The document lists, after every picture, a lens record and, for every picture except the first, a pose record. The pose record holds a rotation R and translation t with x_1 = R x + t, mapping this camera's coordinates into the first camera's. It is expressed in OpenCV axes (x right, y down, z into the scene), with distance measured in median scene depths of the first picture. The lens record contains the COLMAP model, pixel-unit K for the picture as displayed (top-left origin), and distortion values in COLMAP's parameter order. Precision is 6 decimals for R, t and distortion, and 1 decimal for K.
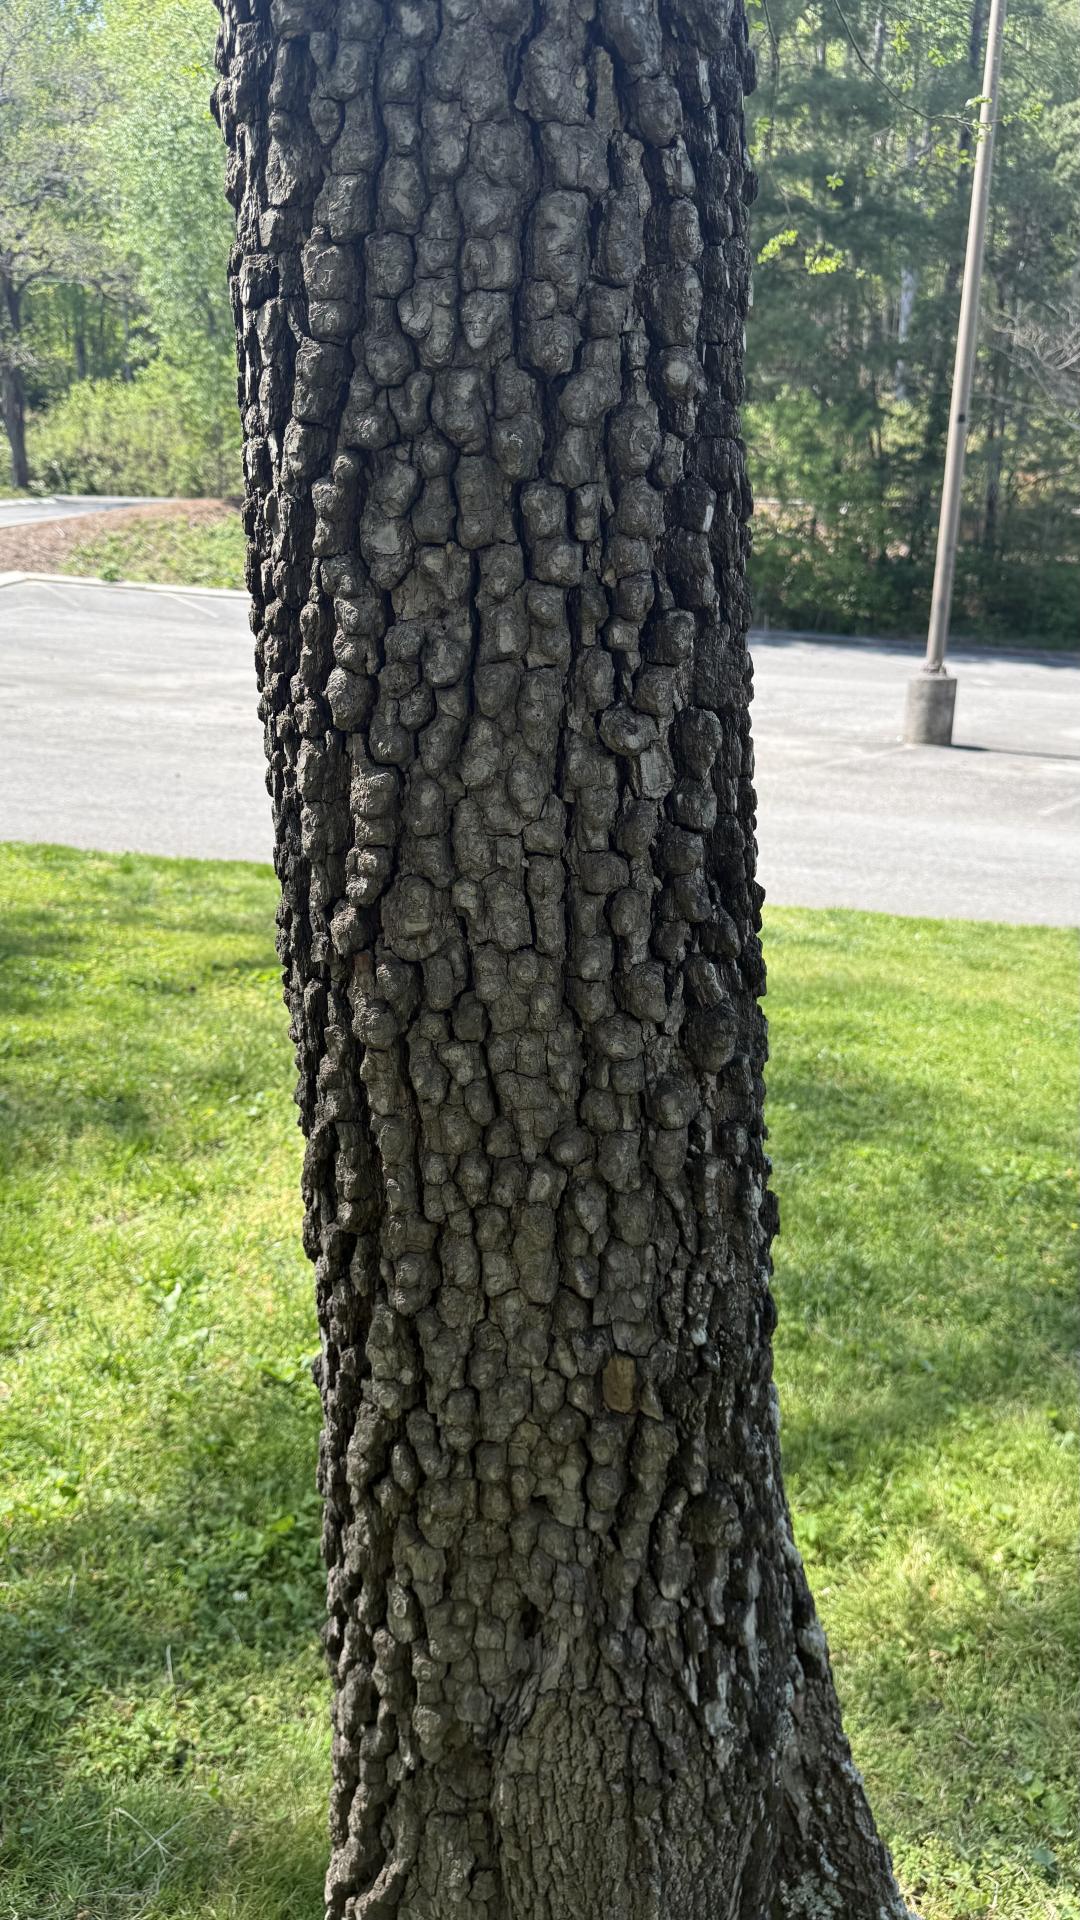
lens RADIAL K [[1350.4, 0, 517.3], [0, 1350.4, 957.6], [0, 0, 1]] dist [0.134560, -0.263359]
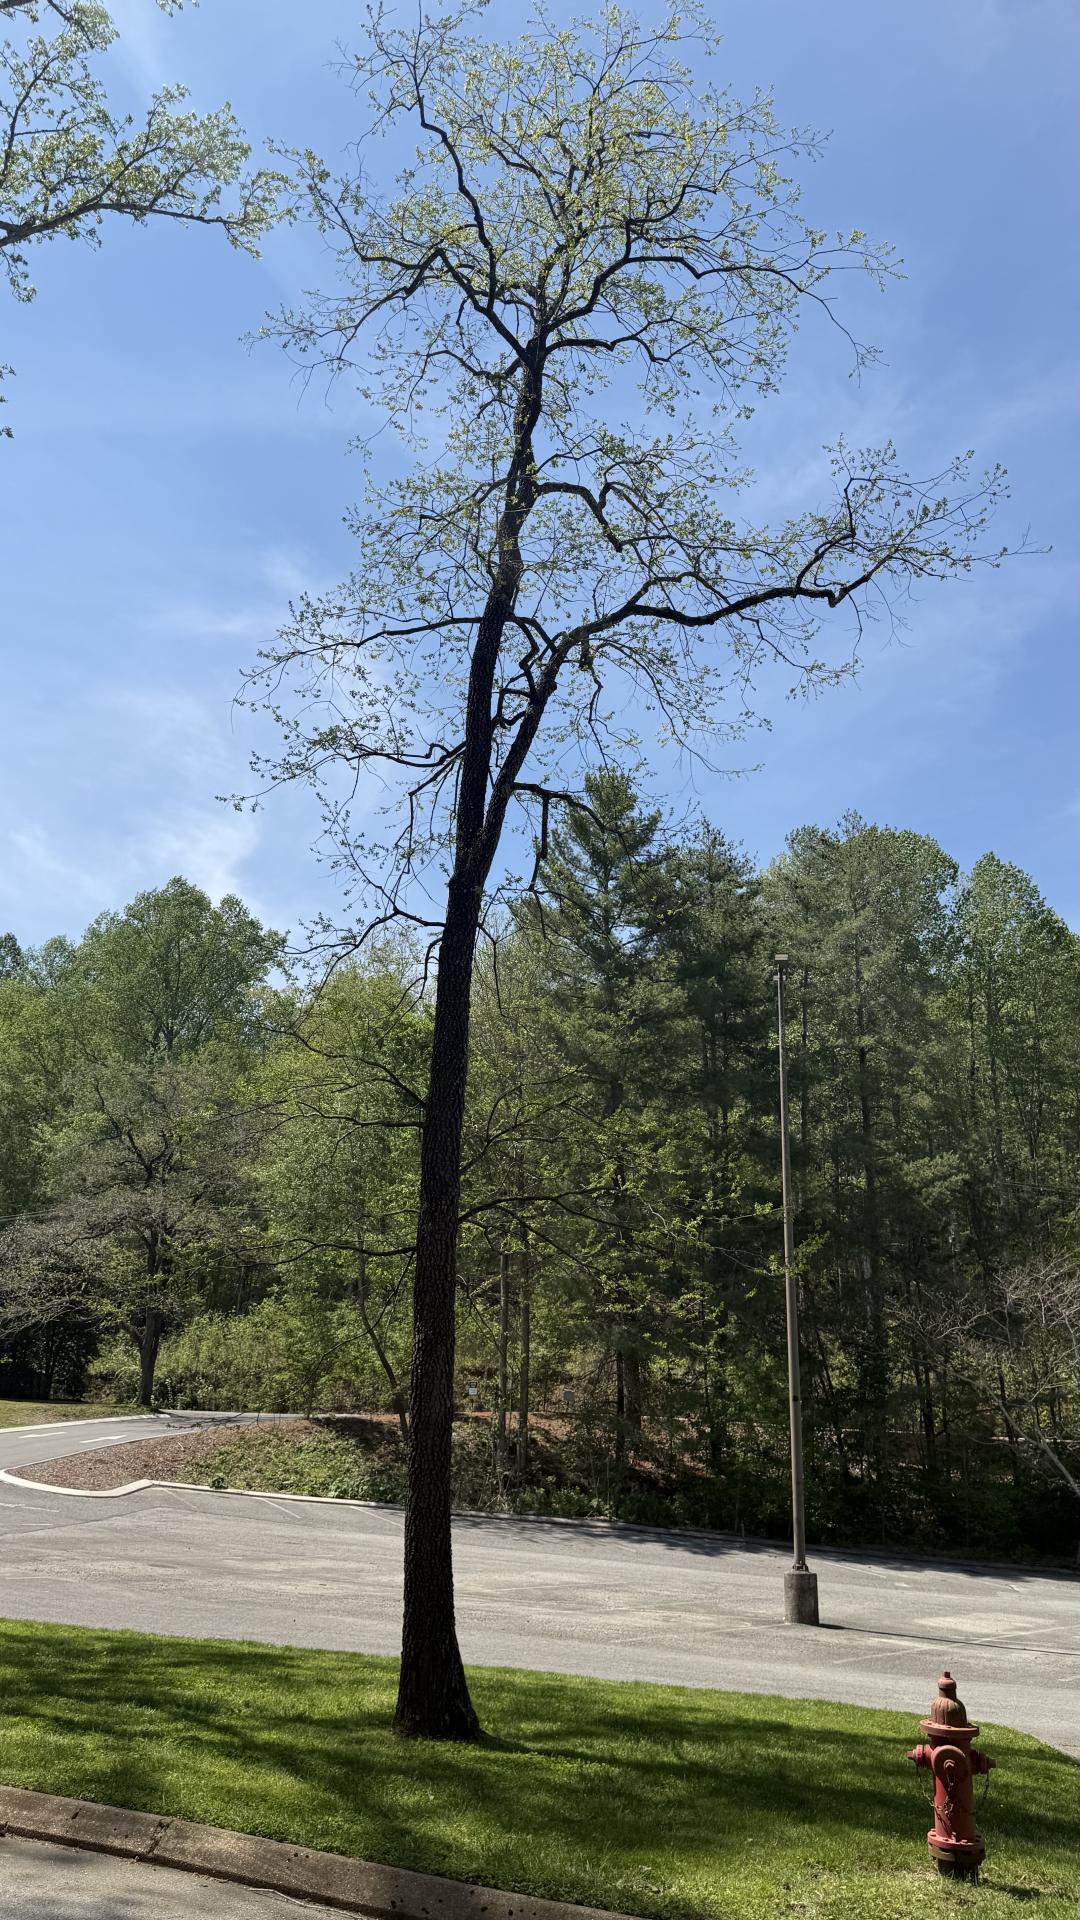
lens RADIAL K [[1350.4, 0, 517.3], [0, 1350.4, 957.6], [0, 0, 1]] dist [0.134560, -0.263359]
pose [[0.999040, 0.000326, -0.043809, 0.034588], [-0.026205, 0.805820, -0.591581, 0.072826], [0.035109, 0.592161, 0.805055, -0.298871]]
